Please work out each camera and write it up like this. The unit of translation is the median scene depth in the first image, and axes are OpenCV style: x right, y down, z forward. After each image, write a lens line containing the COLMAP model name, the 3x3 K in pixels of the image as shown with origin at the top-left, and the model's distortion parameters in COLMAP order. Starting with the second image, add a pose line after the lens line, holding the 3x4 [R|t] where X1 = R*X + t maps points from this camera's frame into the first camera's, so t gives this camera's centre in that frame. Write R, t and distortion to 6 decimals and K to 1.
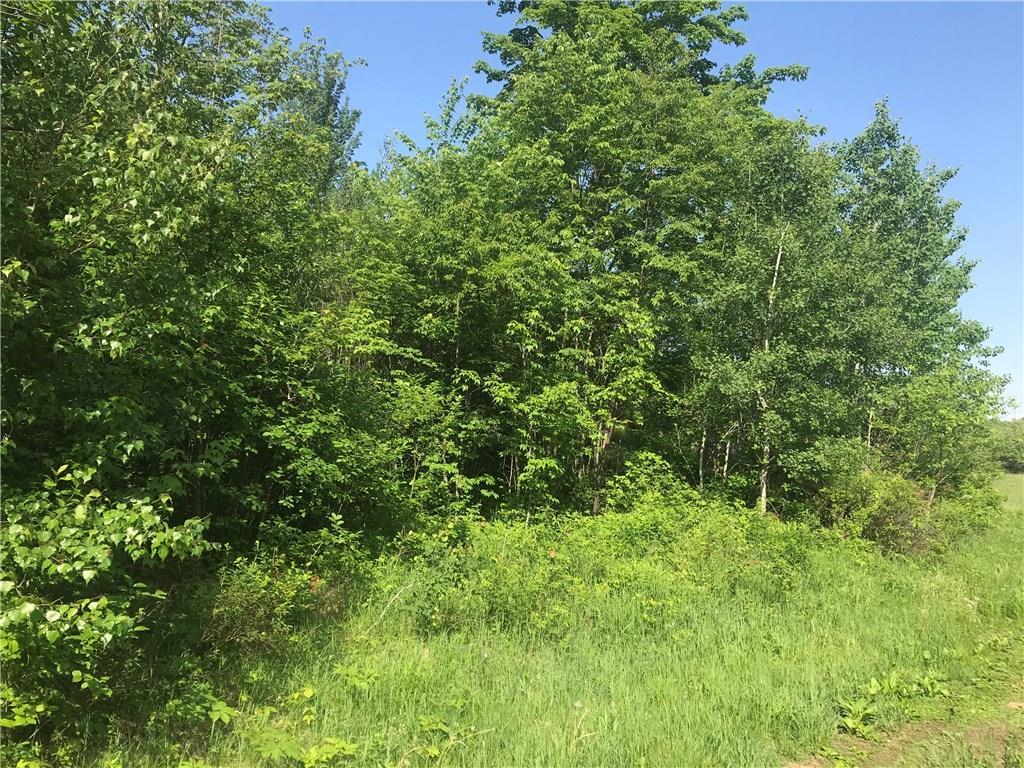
lens RADIAL K [[846.1, 0, 513.2], [0, 846.1, 376.4], [0, 0, 1]] dist [0.054471, -0.077517]
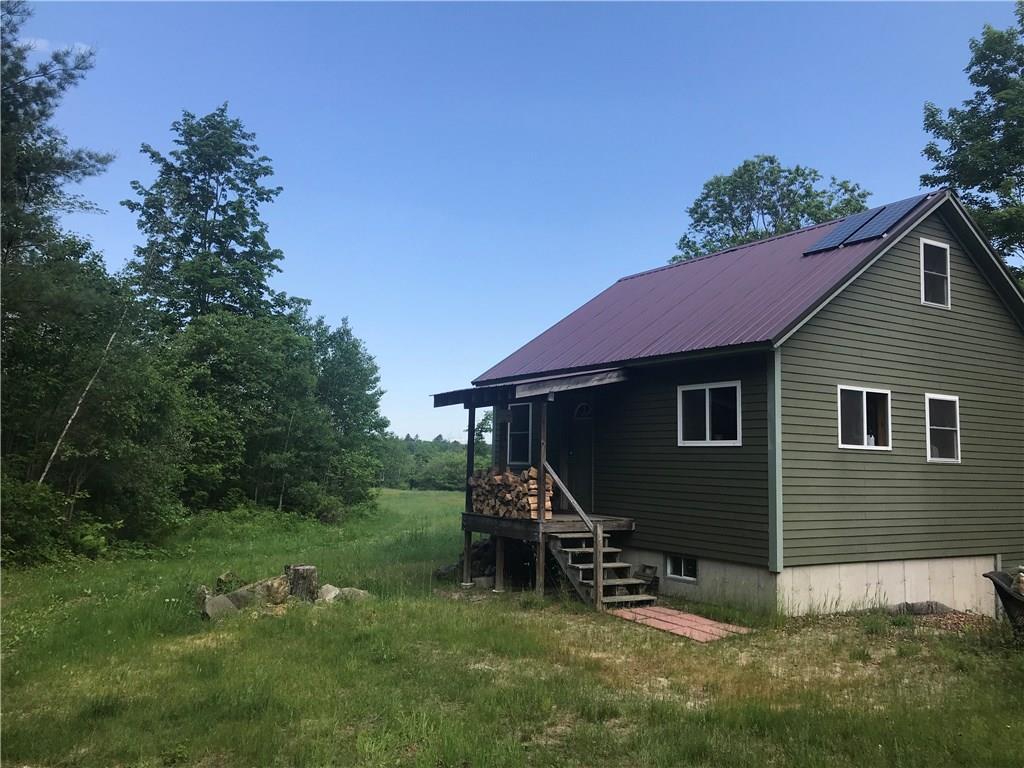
lens RADIAL K [[829.8, 0, 508.8], [0, 829.8, 368.7], [0, 0, 1]] dist [0.038348, -0.059240]
pose [[0.840535, 0.067071, 0.537590, -0.533962], [-0.047440, 0.997607, -0.050291, -0.182882], [-0.539676, 0.016768, 0.841706, -1.572594]]
